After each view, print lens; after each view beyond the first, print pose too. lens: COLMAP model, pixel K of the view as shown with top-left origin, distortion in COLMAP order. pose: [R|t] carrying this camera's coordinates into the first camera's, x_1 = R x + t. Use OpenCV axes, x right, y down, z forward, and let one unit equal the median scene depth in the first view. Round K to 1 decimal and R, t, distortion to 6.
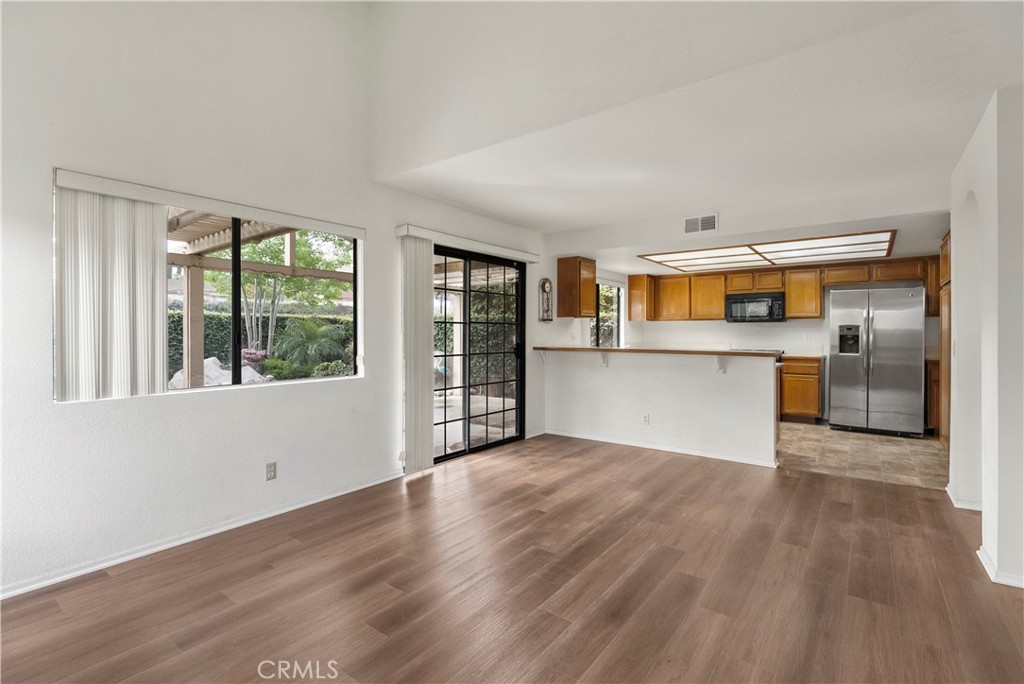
lens RADIAL K [[474.5, 0, 516.9], [0, 474.5, 337.2], [0, 0, 1]] dist [-0.004238, 0.000842]
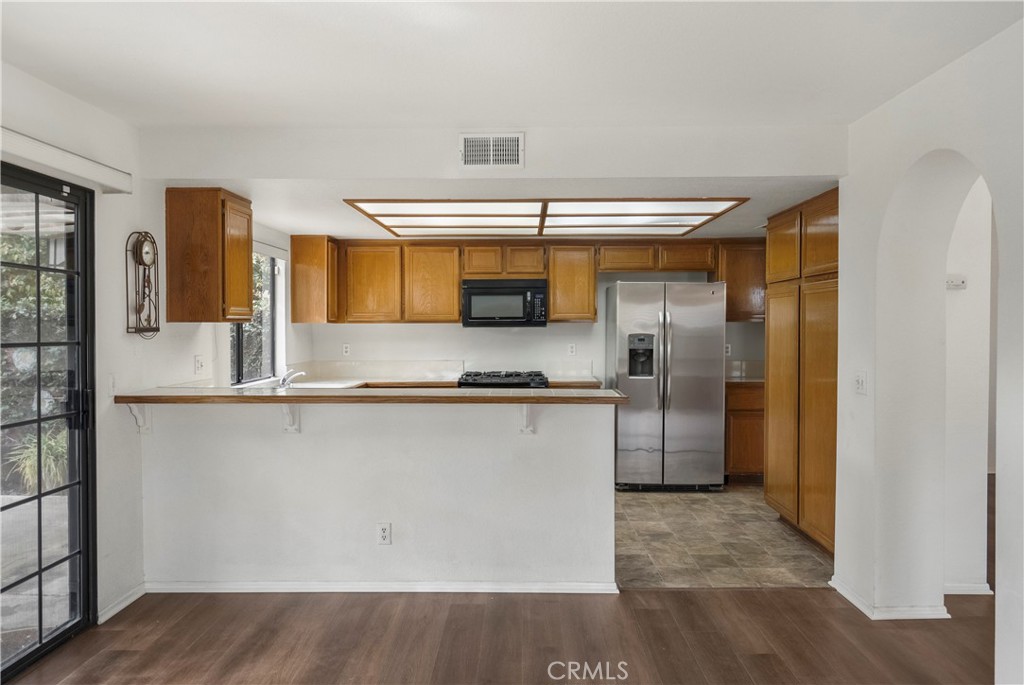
lens RADIAL K [[739.5, 0, 513.4], [0, 739.5, 338.0], [0, 0, 1]] dist [-0.001011, -0.005143]
pose [[0.809598, -0.012498, 0.586852, -0.057655], [0.007191, 0.999909, 0.011373, -0.032956], [-0.586941, -0.004987, 0.809614, 0.258228]]
